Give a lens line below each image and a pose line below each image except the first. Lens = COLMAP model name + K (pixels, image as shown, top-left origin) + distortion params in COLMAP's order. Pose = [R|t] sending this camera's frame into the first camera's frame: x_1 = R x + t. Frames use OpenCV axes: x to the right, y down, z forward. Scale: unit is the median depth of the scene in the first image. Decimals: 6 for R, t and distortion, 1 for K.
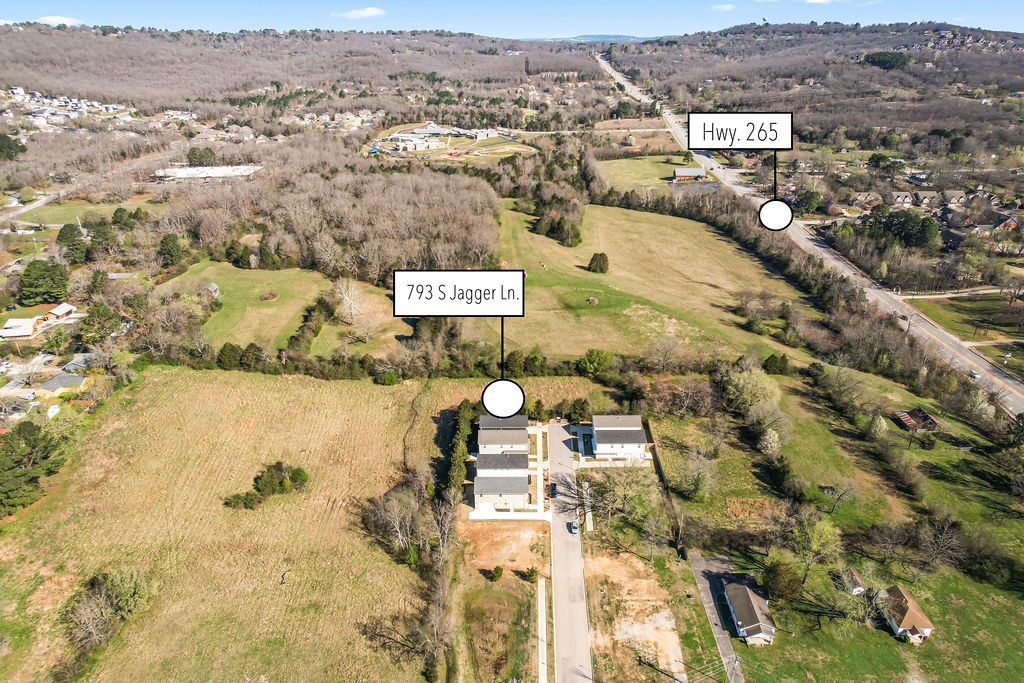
lens RADIAL K [[652.2, 0, 512.0], [0, 652.2, 341.5], [0, 0, 1]] dist [-0.080758, 0.073309]
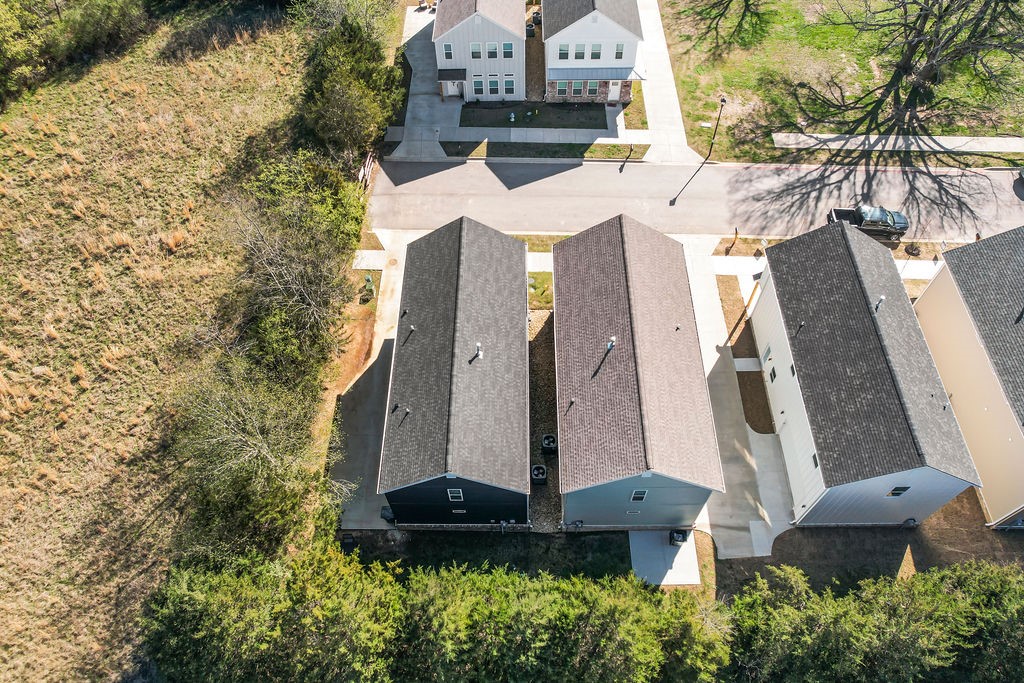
lens RADIAL K [[707.1, 0, 507.7], [0, 707.1, 338.6], [0, 0, 1]] dist [-0.092809, 0.087679]
pose [[-0.000514, -0.827873, 0.560916, -0.110938], [0.447376, 0.501462, 0.740534, -0.005773], [-0.894346, 0.251321, 0.370112, 0.949114]]
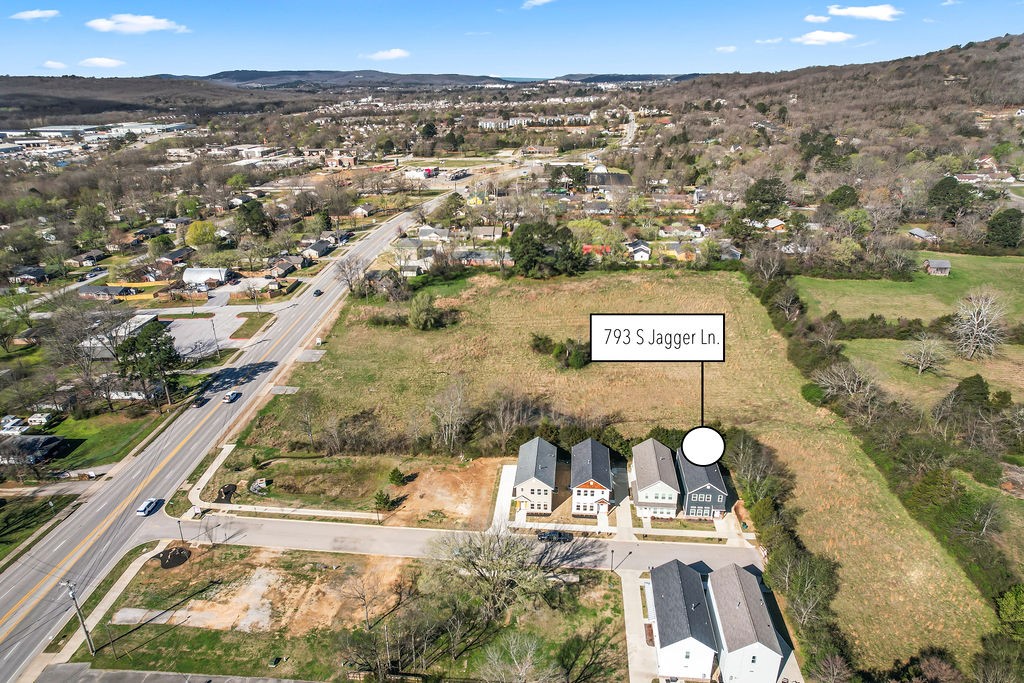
lens RADIAL K [[652.2, 0, 512.0], [0, 652.2, 341.5], [0, 0, 1]] dist [-0.080758, 0.073309]
pose [[-0.083755, 0.388506, -0.917632, 0.519204], [-0.415062, 0.823582, 0.386571, -0.137498], [0.905930, 0.413251, 0.092275, 0.758817]]
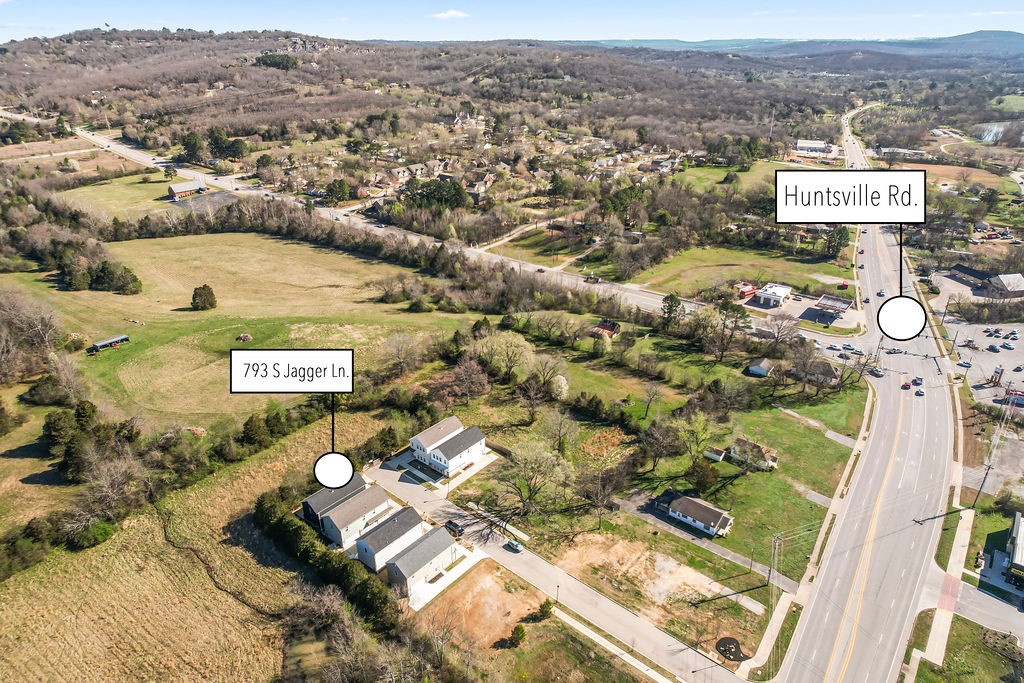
lens RADIAL K [[652.2, 0, 512.0], [0, 652.2, 341.5], [0, 0, 1]] dist [-0.080758, 0.073309]
pose [[0.633283, -0.323281, 0.703166, -0.377581], [0.331907, 0.934229, 0.130592, -0.081043], [-0.699136, 0.150684, 0.698930, 0.283990]]
